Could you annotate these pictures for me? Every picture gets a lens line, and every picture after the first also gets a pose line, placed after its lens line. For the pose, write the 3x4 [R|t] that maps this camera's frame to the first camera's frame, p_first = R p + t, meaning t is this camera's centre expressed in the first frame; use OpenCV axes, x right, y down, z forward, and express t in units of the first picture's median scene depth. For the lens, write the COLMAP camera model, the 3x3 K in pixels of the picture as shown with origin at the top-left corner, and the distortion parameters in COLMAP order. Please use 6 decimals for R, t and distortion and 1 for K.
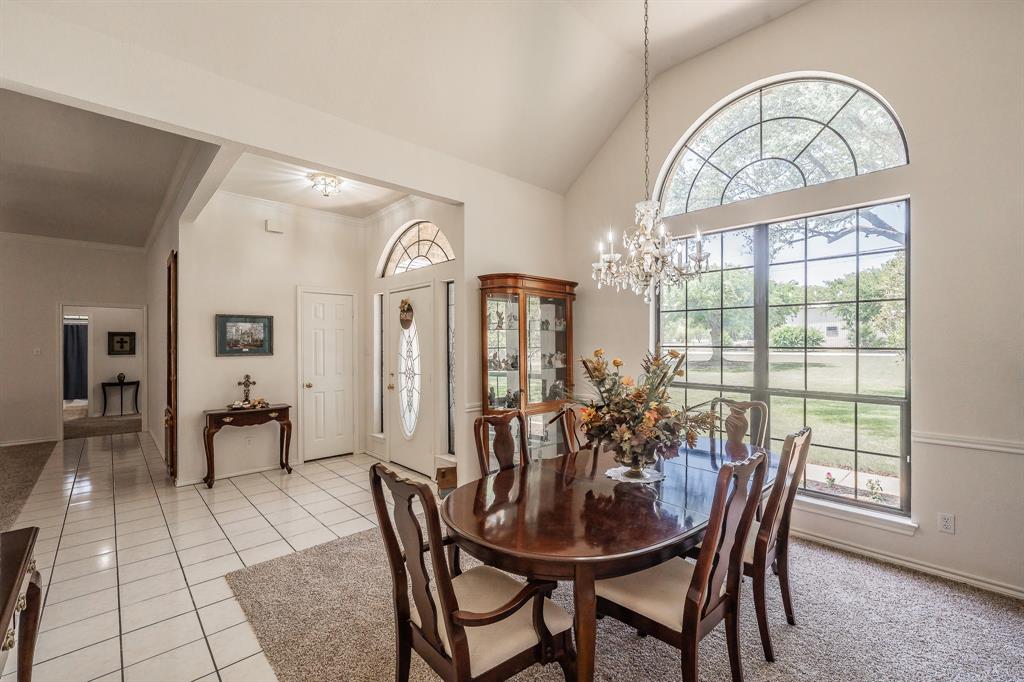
lens RADIAL K [[428.1, 0, 490.4], [0, 428.1, 344.0], [0, 0, 1]] dist [-0.001458, 0.000258]
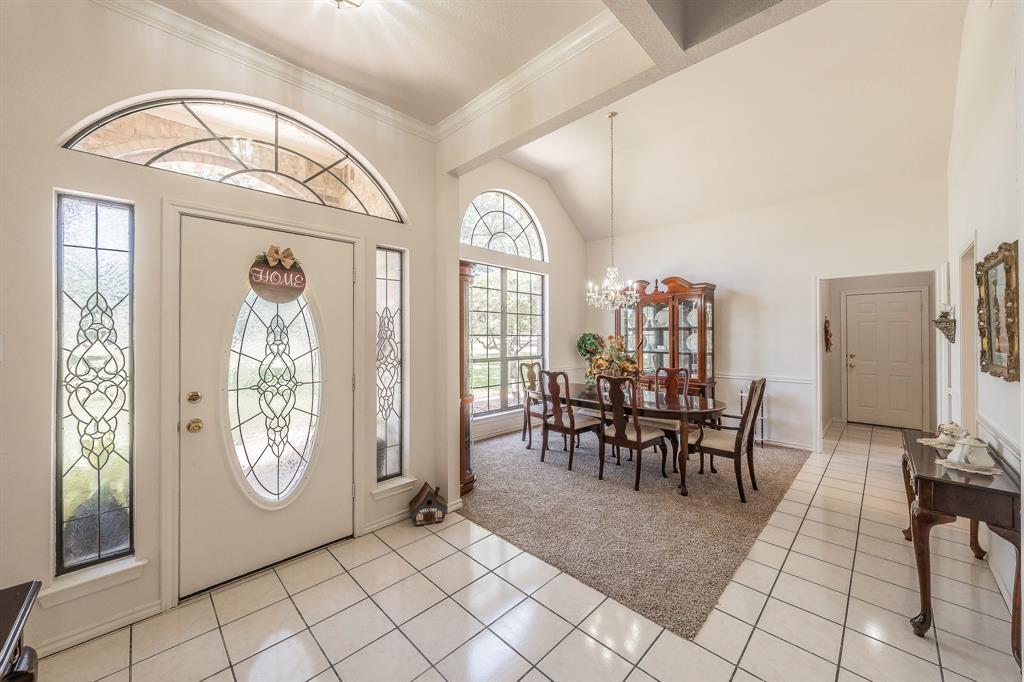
lens RADIAL K [[376.4, 0, 513.4], [0, 376.4, 333.0], [0, 0, 1]] dist [-0.002791, 0.000098]
pose [[-0.063823, 0.007977, 0.997929, -0.359898], [-0.001914, 0.999965, -0.008115, 0.003353], [-0.997959, -0.002428, -0.063806, 0.387756]]
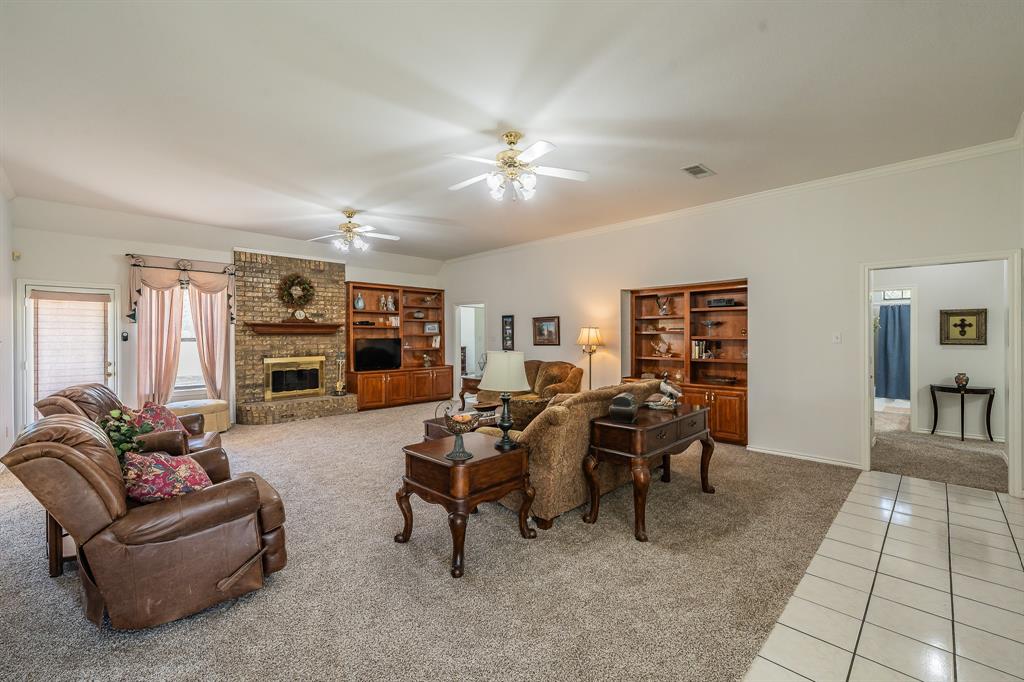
lens RADIAL K [[428.1, 0, 505.5], [0, 428.1, 335.4], [0, 0, 1]] dist [-0.001458, 0.000258]
pose [[0.047901, 0.004666, -0.998841, -0.268169], [0.004825, 0.999976, 0.004903, 0.004564], [0.998840, -0.005054, 0.047878, 0.299841]]
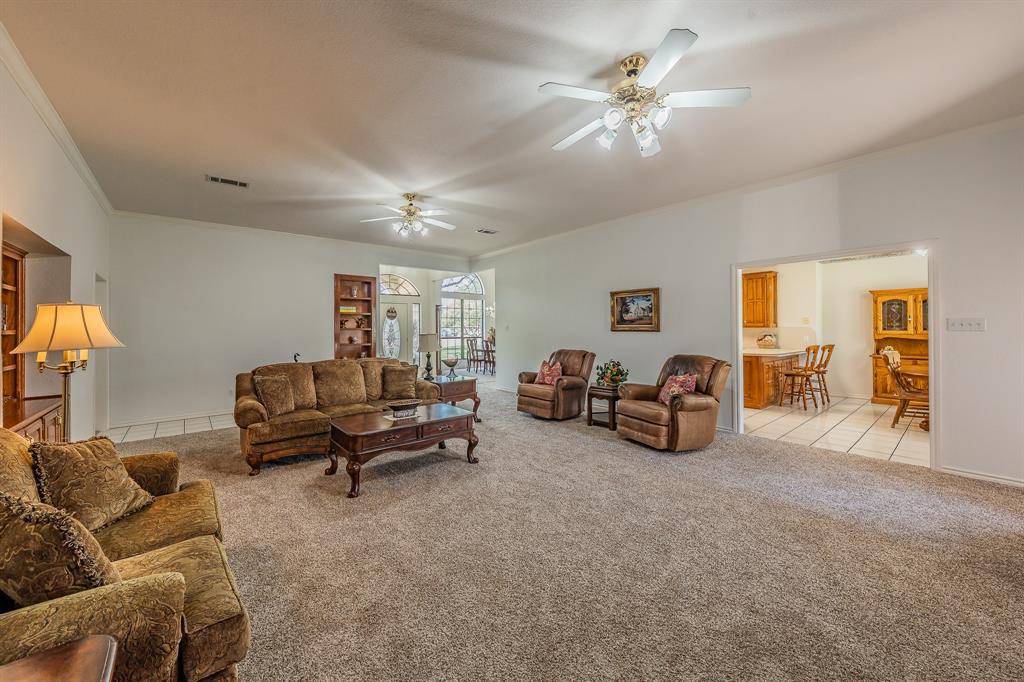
lens RADIAL K [[376.4, 0, 483.7], [0, 376.4, 328.6], [0, 0, 1]] dist [-0.002791, 0.000098]
pose [[0.066911, 0.005275, 0.997745, -1.161591], [0.005258, 0.999970, -0.005640, 0.014219], [-0.997745, 0.005623, 0.066881, 0.191131]]
